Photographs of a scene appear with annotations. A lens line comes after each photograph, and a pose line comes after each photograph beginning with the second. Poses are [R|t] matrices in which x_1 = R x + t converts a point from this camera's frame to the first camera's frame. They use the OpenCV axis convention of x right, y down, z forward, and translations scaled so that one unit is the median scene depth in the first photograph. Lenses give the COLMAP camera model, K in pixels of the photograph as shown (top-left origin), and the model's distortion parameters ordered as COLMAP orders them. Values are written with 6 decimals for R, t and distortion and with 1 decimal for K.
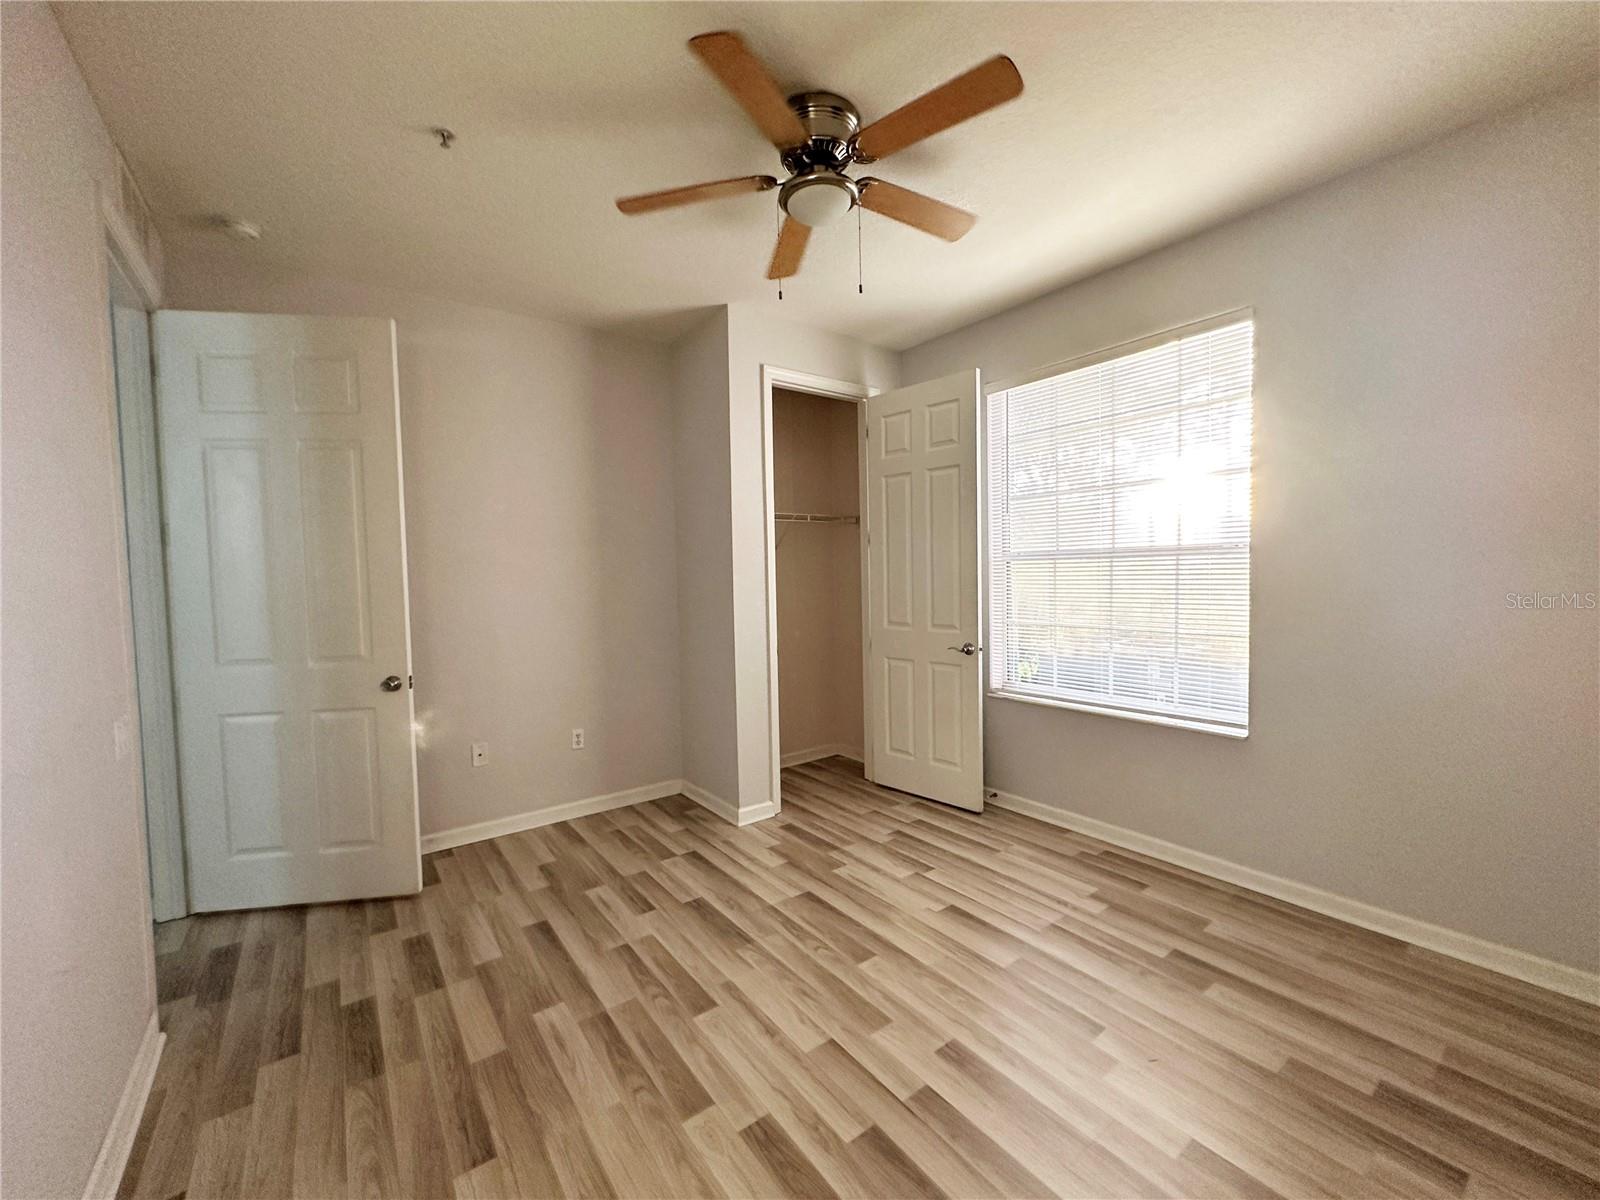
lens RADIAL K [[637.8, 0, 798.8], [0, 637.8, 600.3], [0, 0, 1]] dist [-0.002433, 0.001307]
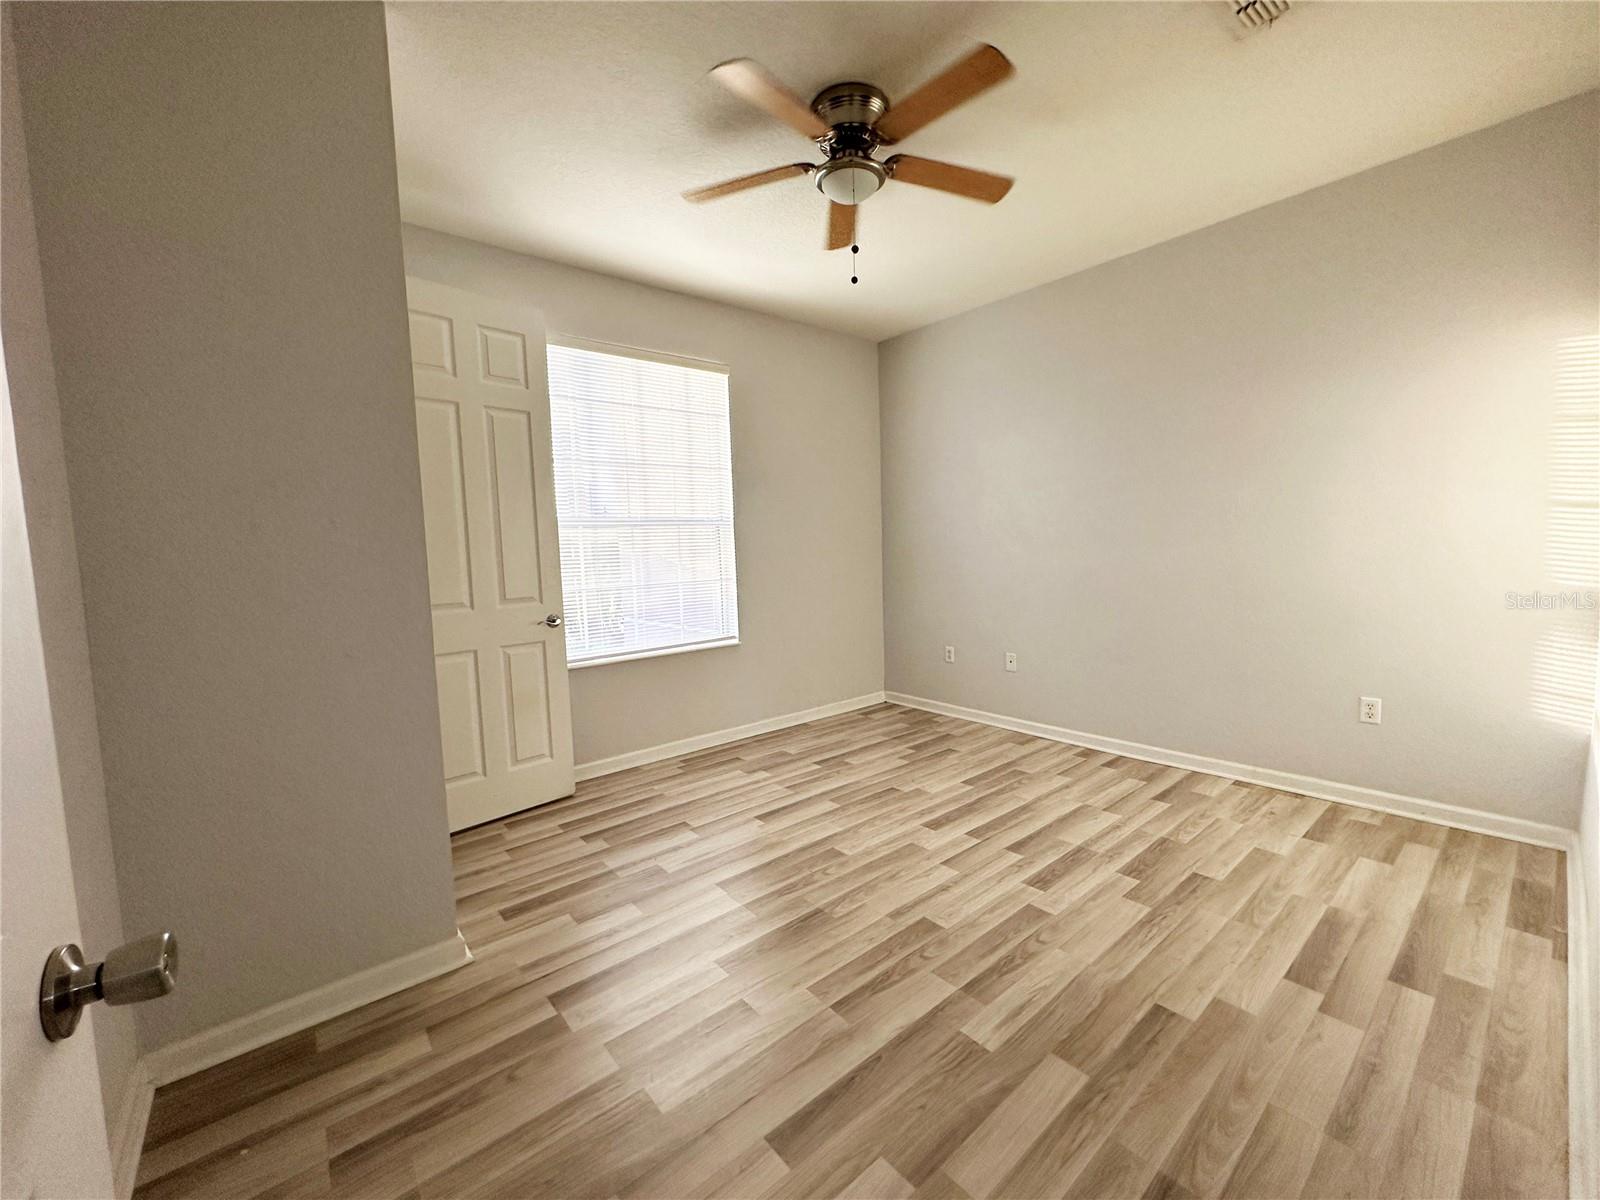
lens RADIAL K [[637.8, 0, 798.8], [0, 637.8, 600.3], [0, 0, 1]] dist [-0.002433, 0.001307]
pose [[-0.050785, -0.060454, 0.996878, -1.024315], [0.076899, 0.994966, 0.064256, 0.024744], [-0.995745, 0.079922, -0.045881, 1.089941]]
